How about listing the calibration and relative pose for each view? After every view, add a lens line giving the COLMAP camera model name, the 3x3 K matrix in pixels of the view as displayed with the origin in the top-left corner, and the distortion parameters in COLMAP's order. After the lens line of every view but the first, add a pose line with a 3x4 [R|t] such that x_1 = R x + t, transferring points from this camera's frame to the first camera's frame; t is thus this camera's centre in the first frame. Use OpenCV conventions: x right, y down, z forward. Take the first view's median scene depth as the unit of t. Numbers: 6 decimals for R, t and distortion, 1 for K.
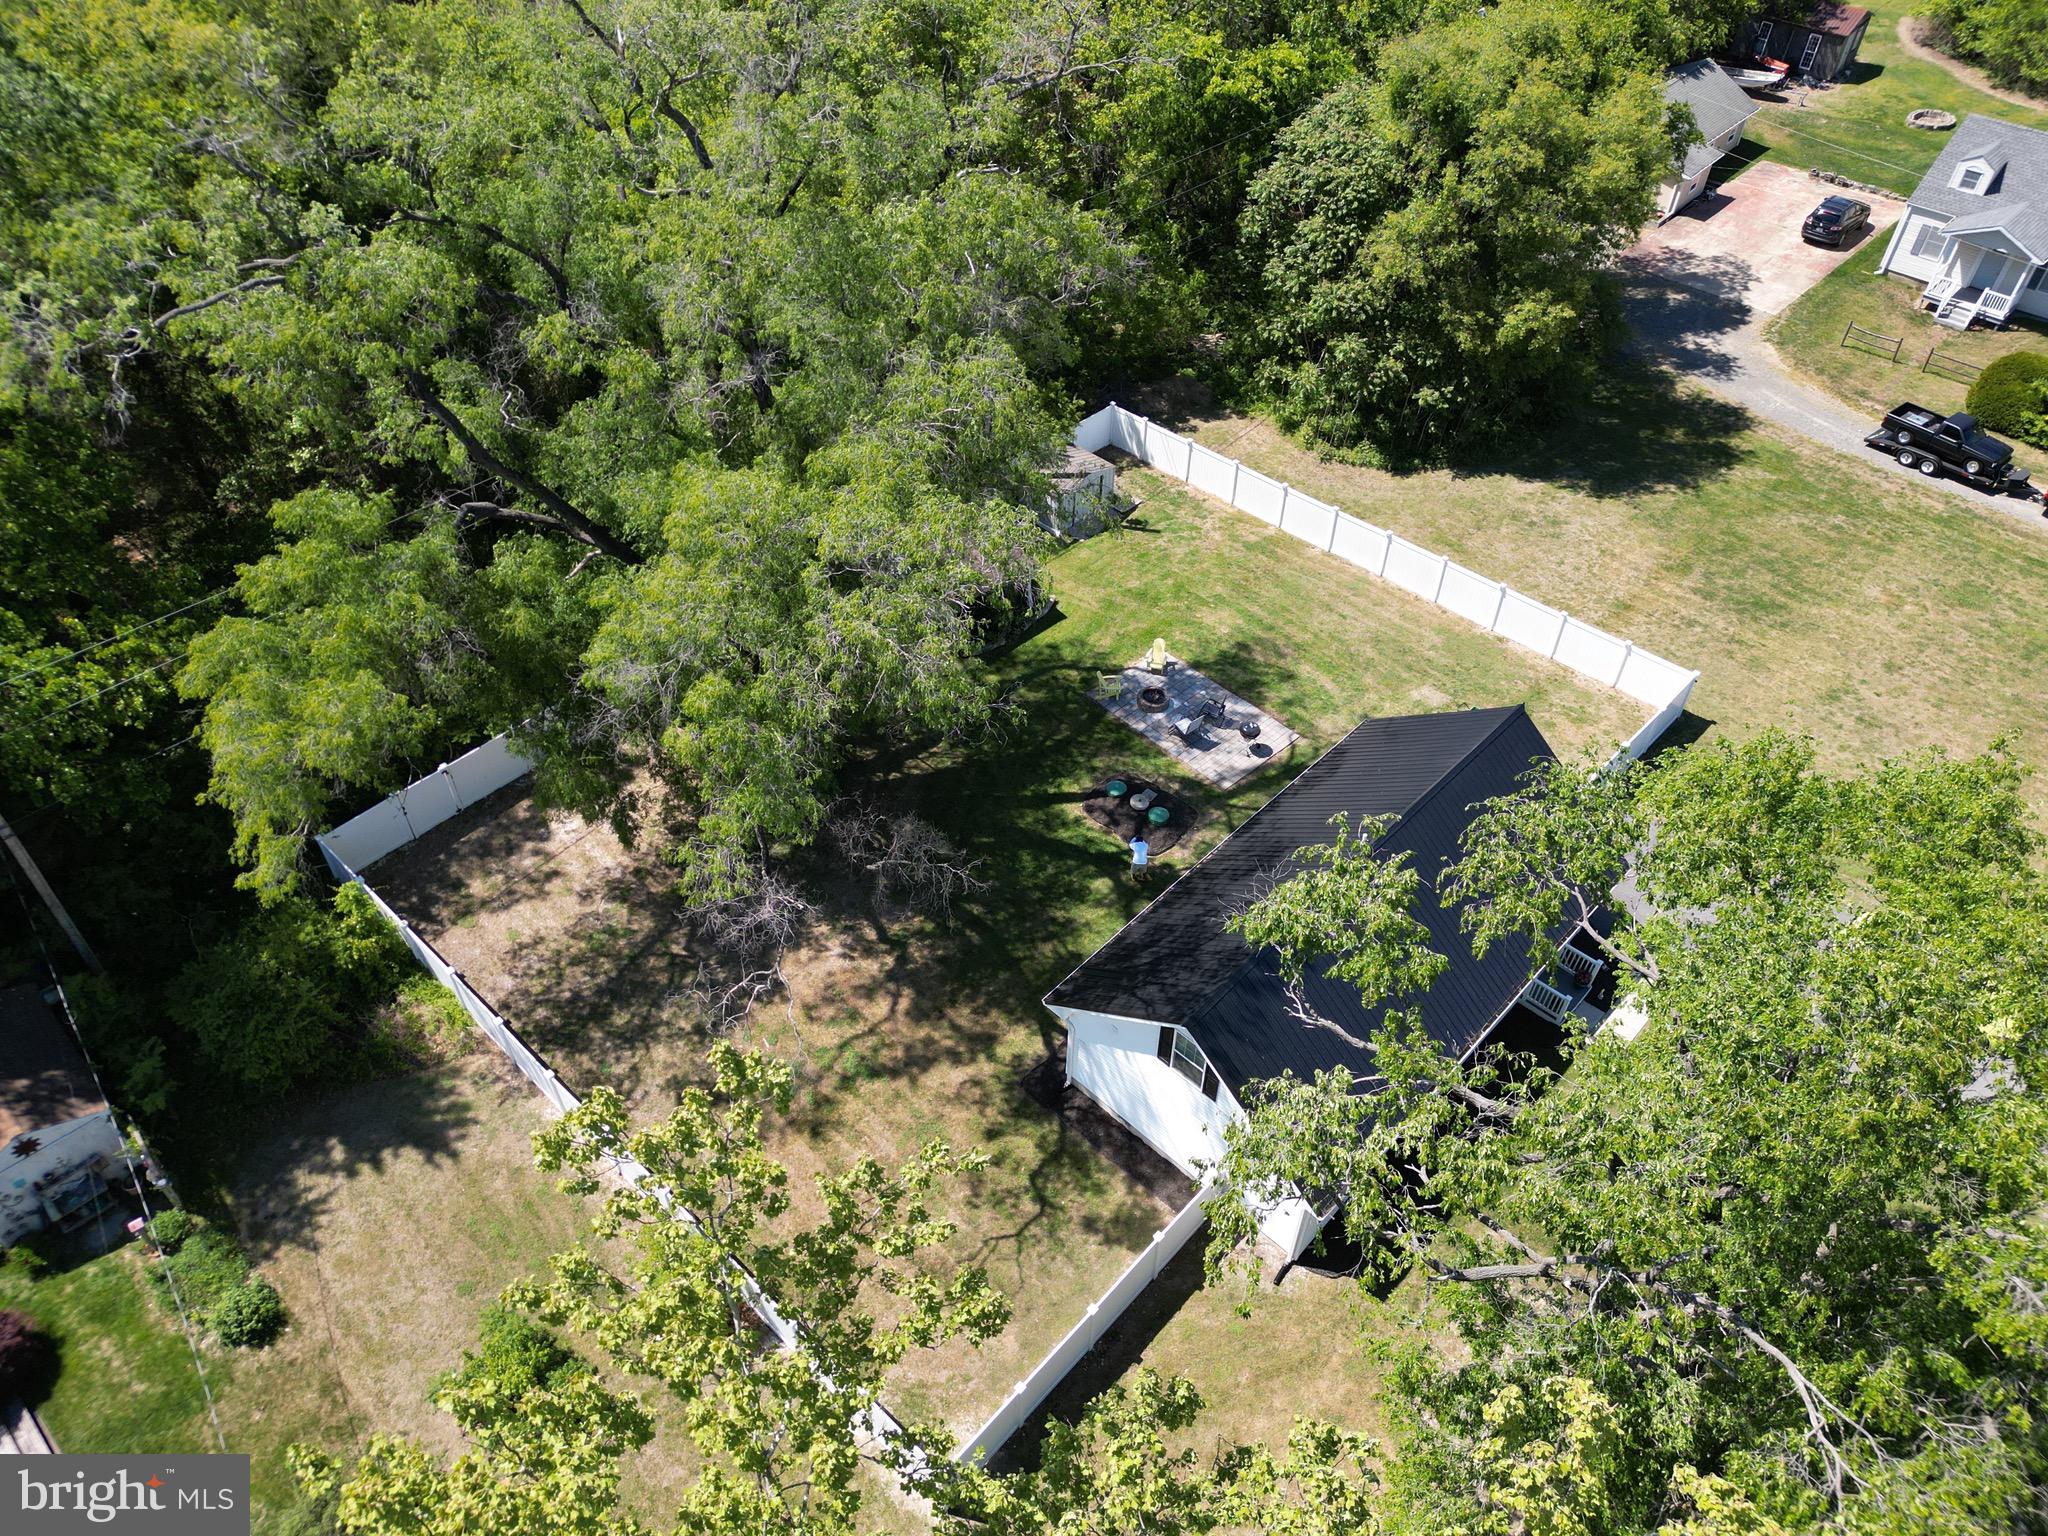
lens RADIAL K [[1431.6, 0, 1028.8], [0, 1431.6, 756.1], [0, 0, 1]] dist [0.074498, -0.072597]
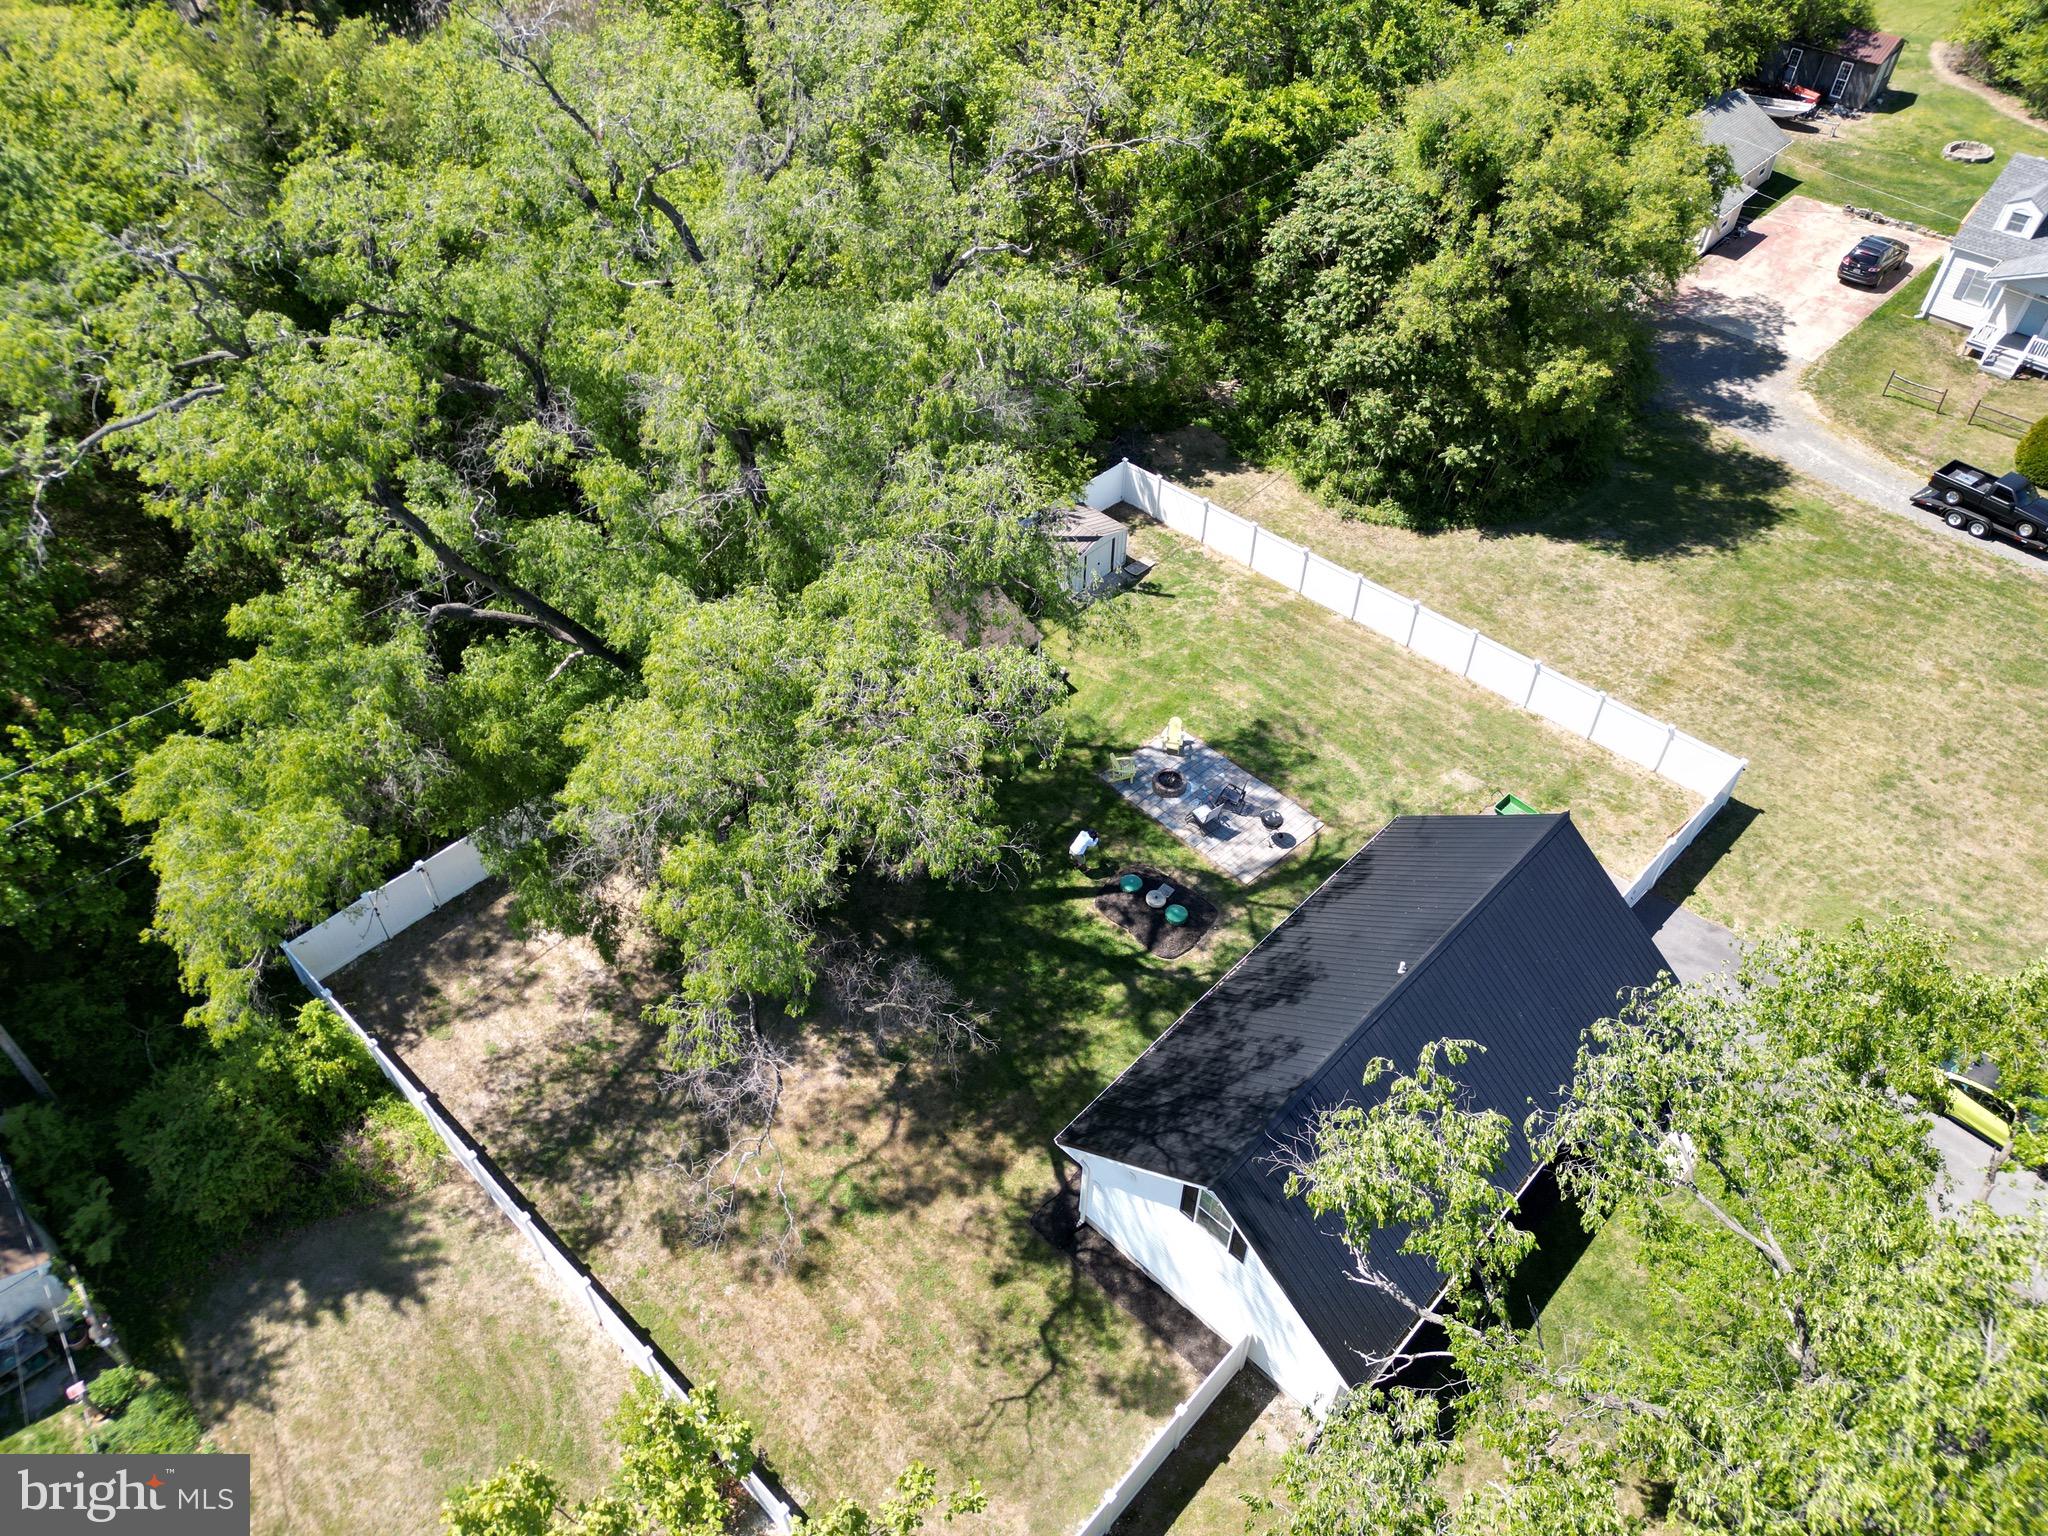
lens RADIAL K [[1431.6, 0, 1028.8], [0, 1431.6, 756.1], [0, 0, 1]] dist [0.074498, -0.072597]
pose [[0.999995, 0.002629, -0.001516, -0.004404], [-0.002628, 0.999996, 0.000985, -0.054180], [0.001518, -0.000981, 0.999998, 0.047269]]
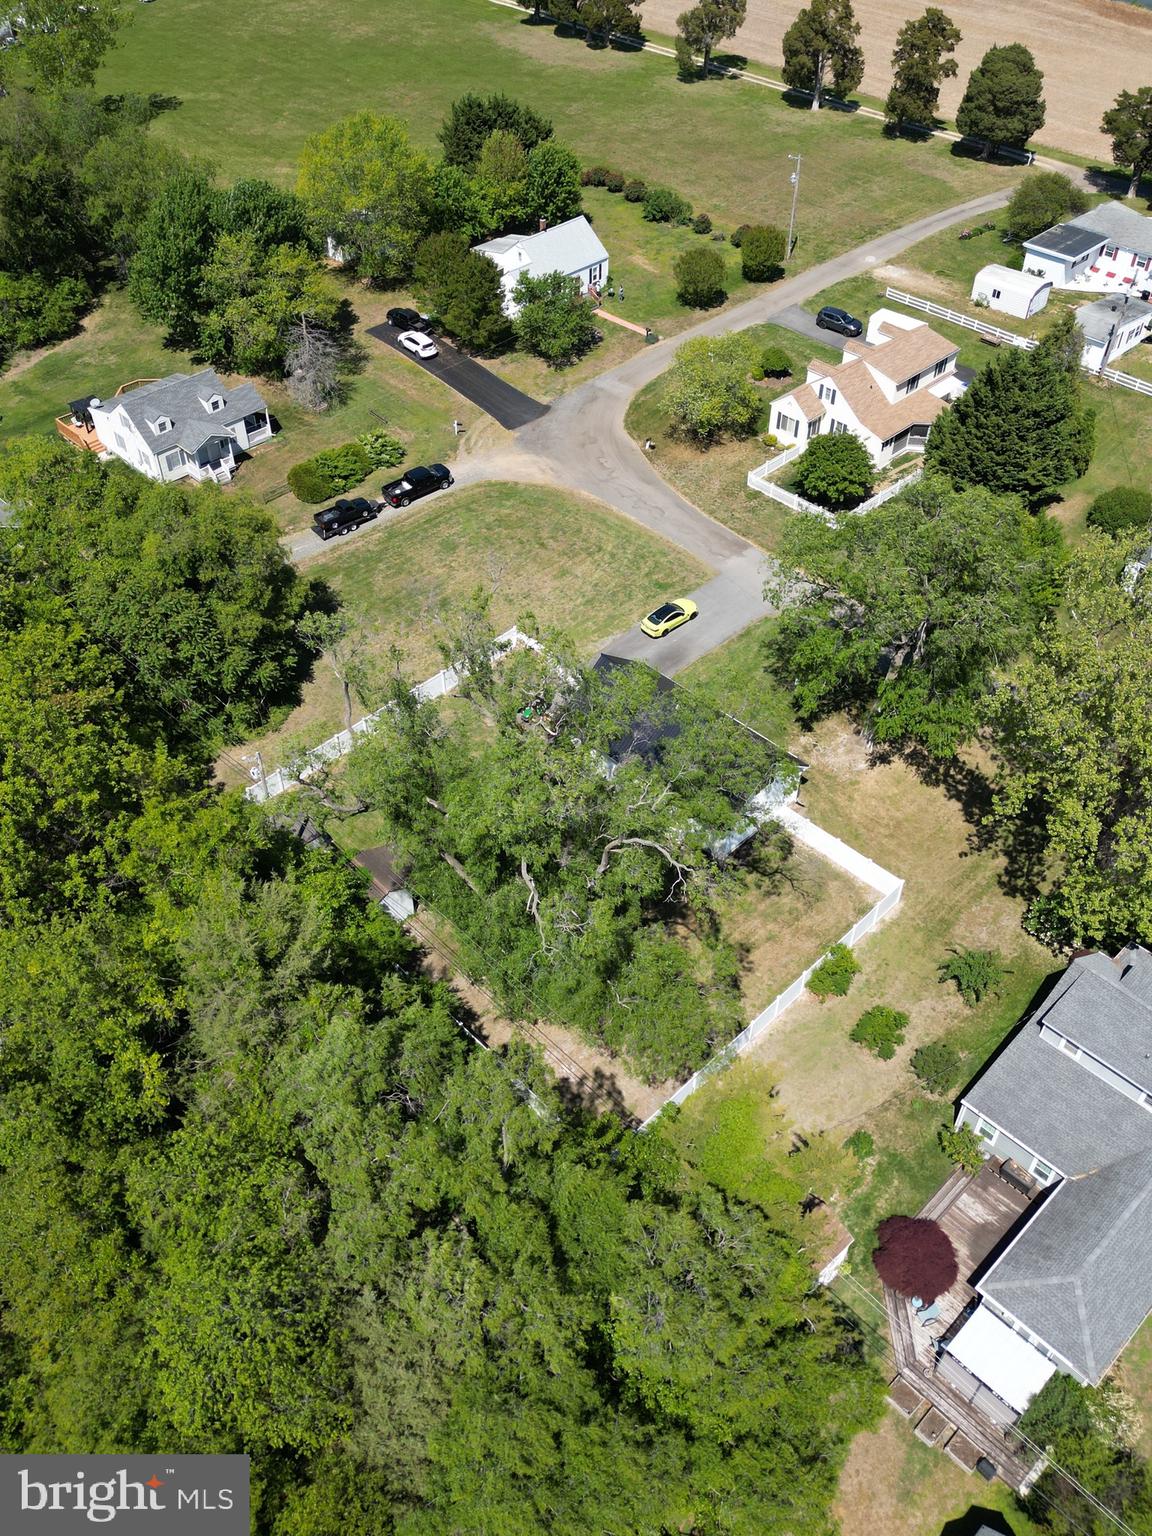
lens RADIAL K [[1291.4, 0, 576.0], [0, 1291.4, 768.0], [0, 0, 1]] dist [0.087274, -0.172984]
pose [[0.033441, -0.707375, 0.706047, -1.000692], [0.699853, 0.520905, 0.488737, -0.772514], [-0.713504, 0.477785, 0.512478, 0.004691]]
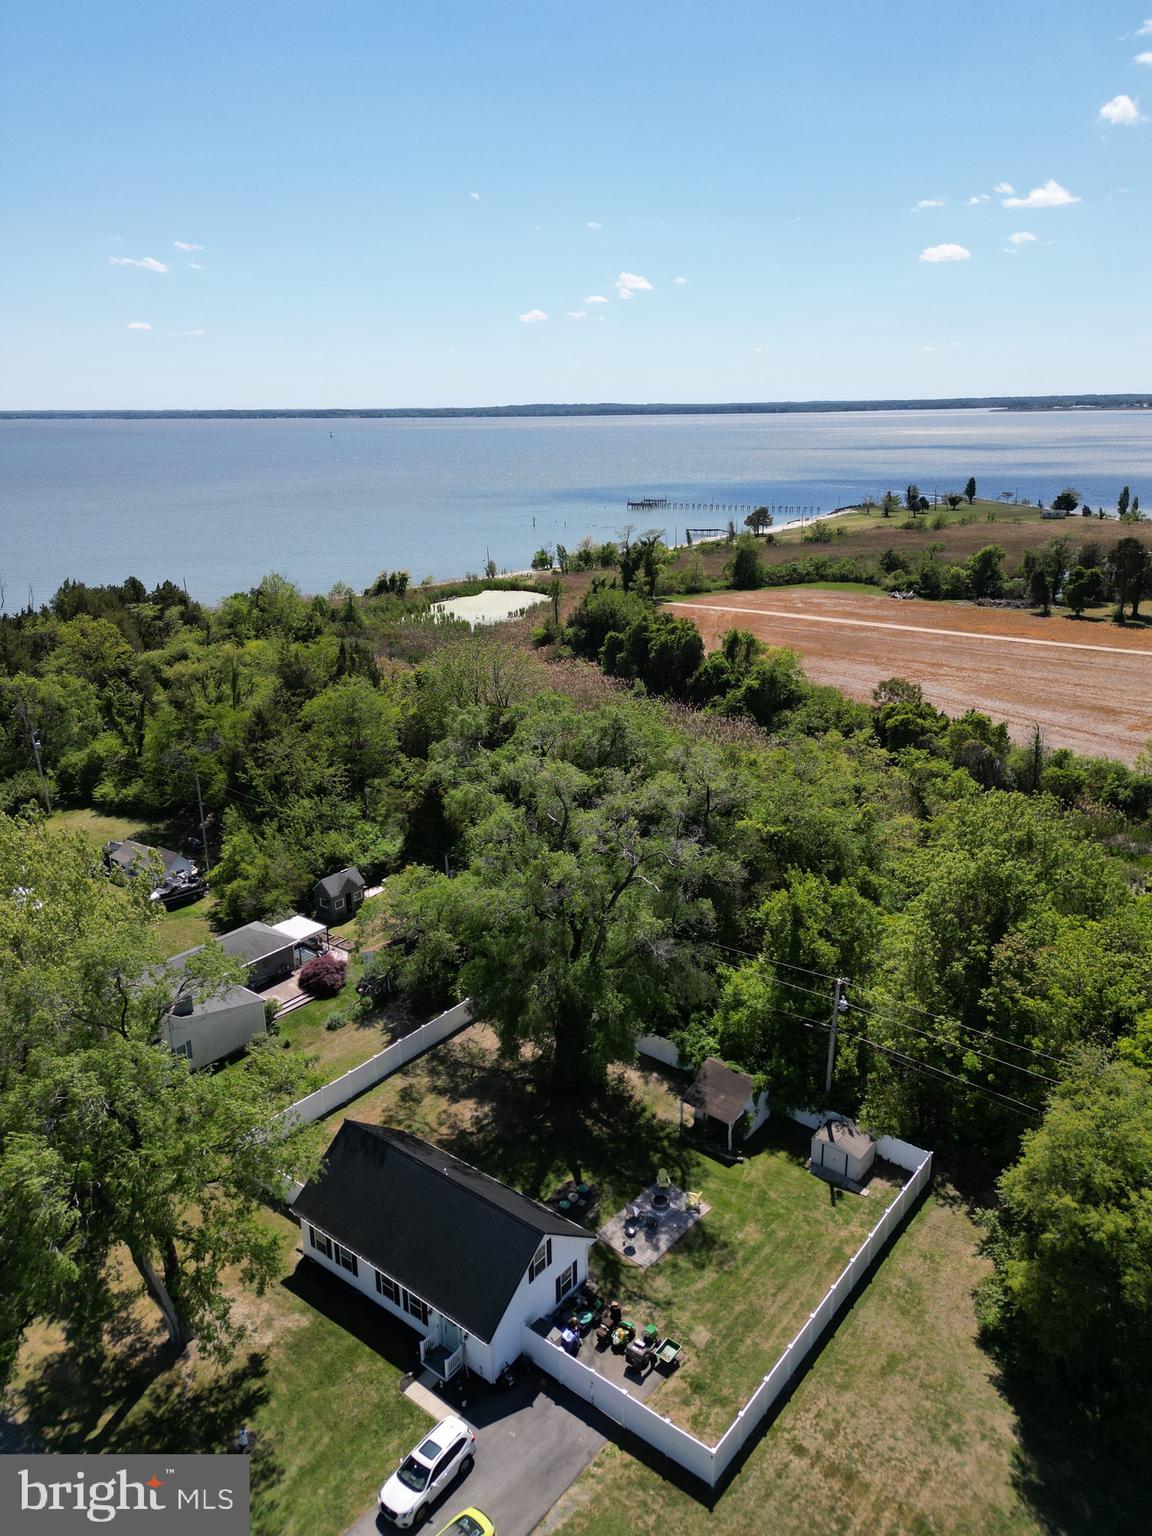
lens RADIAL K [[1073.7, 0, 575.3], [0, 1073.7, 760.5], [0, 0, 1]] dist [0.074498, -0.072597]
pose [[0.094951, 0.295418, -0.950638, 1.080992], [-0.687977, 0.709674, 0.151820, -0.505050], [0.719494, 0.639602, 0.270625, 0.221206]]
